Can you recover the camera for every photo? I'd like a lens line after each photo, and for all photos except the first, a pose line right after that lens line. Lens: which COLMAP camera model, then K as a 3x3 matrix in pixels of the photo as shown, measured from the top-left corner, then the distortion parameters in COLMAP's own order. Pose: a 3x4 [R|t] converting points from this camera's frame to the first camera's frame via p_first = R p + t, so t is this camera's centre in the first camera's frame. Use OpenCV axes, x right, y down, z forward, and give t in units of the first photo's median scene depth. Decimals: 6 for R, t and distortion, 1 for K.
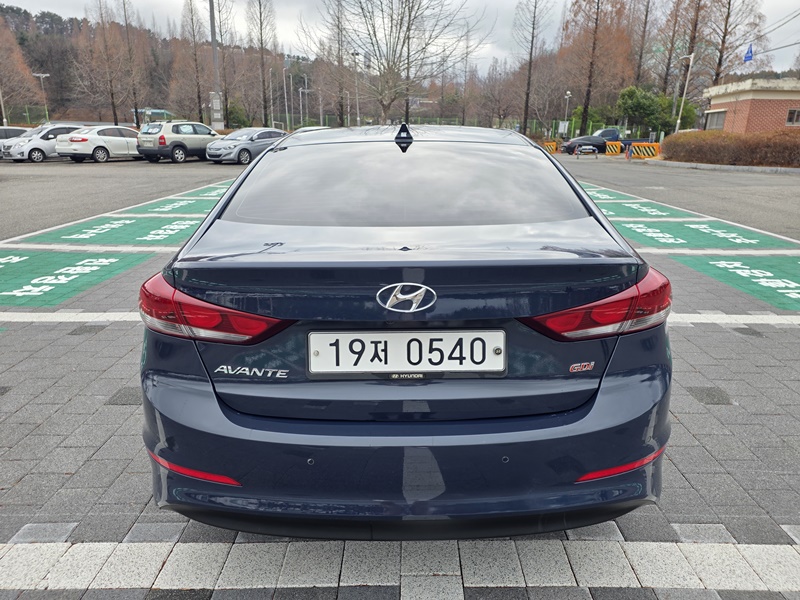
lens RADIAL K [[530.5, 0, 407.6], [0, 530.5, 297.2], [0, 0, 1]] dist [0.040227, -0.021086]
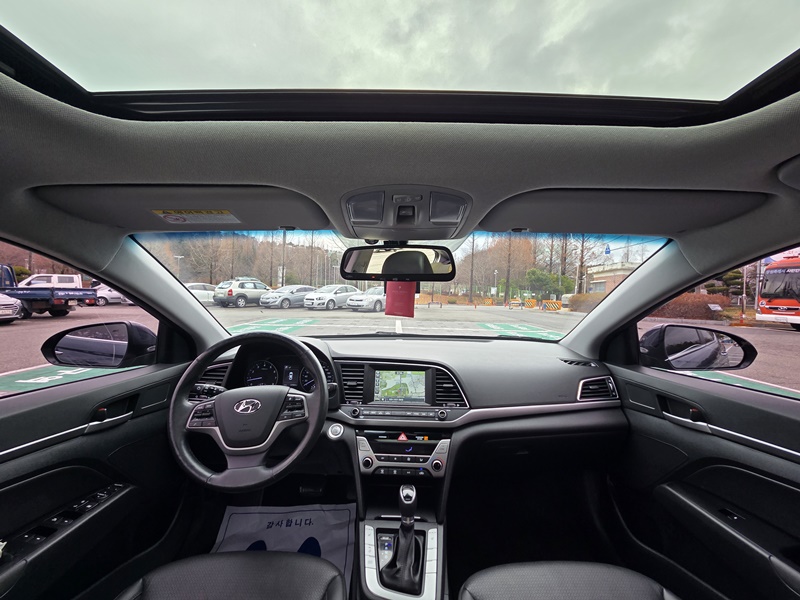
lens RADIAL K [[326.0, 0, 400.0], [0, 326.0, 300.0], [0, 0, 1]] dist [0.002165, 0.000220]
pose [[0.999850, 0.016155, 0.006226, -0.002398], [-0.013810, 0.961069, -0.275964, -0.031295], [-0.010442, 0.275837, 0.961148, 0.132849]]
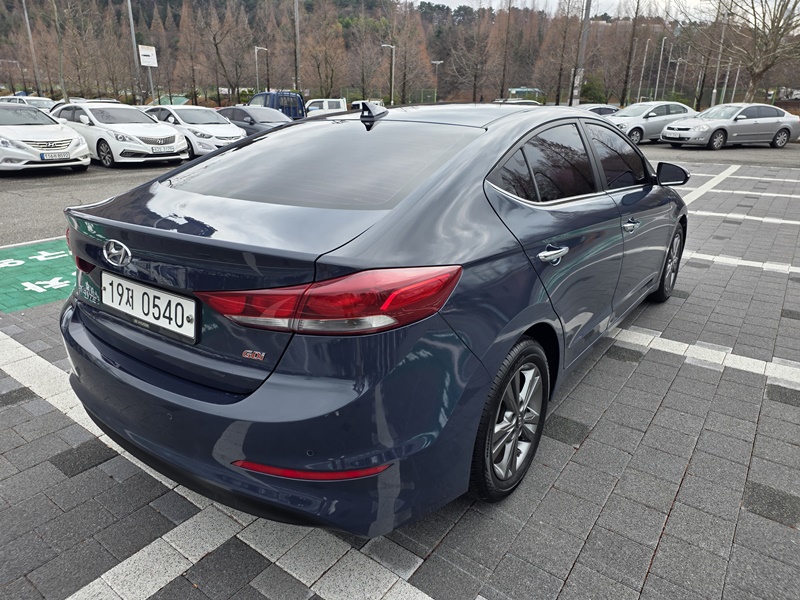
lens RADIAL K [[530.5, 0, 407.6], [0, 530.5, 297.2], [0, 0, 1]] dist [0.040227, -0.021086]
pose [[0.802669, 0.196316, -0.563190, 0.067323], [-0.174574, 0.980253, 0.092889, -0.007117], [0.570304, 0.023759, 0.821090, 0.022191]]
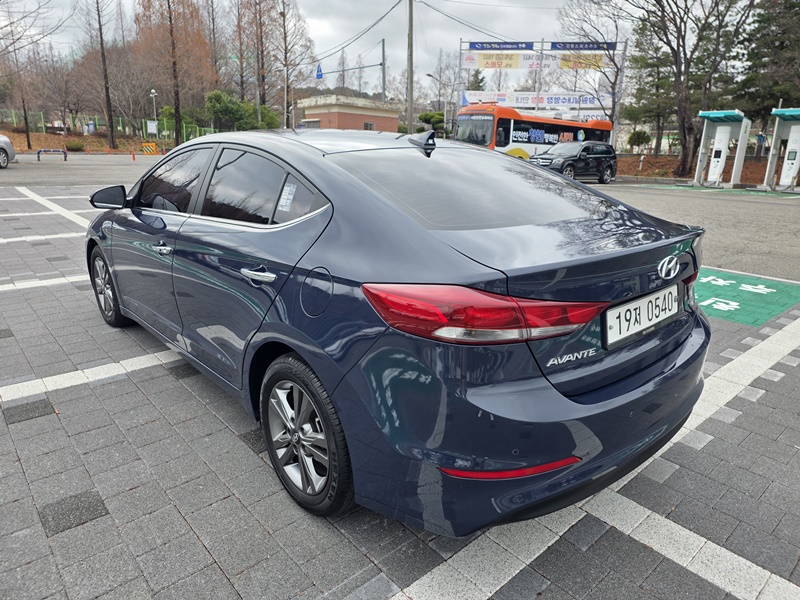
lens RADIAL K [[530.5, 0, 407.6], [0, 530.5, 297.2], [0, 0, 1]] dist [0.040227, -0.021086]
pose [[0.748071, -0.169471, 0.641615, -0.075950], [0.171881, 0.983329, 0.059329, -0.006611], [-0.640974, 0.065900, 0.764729, 0.022207]]
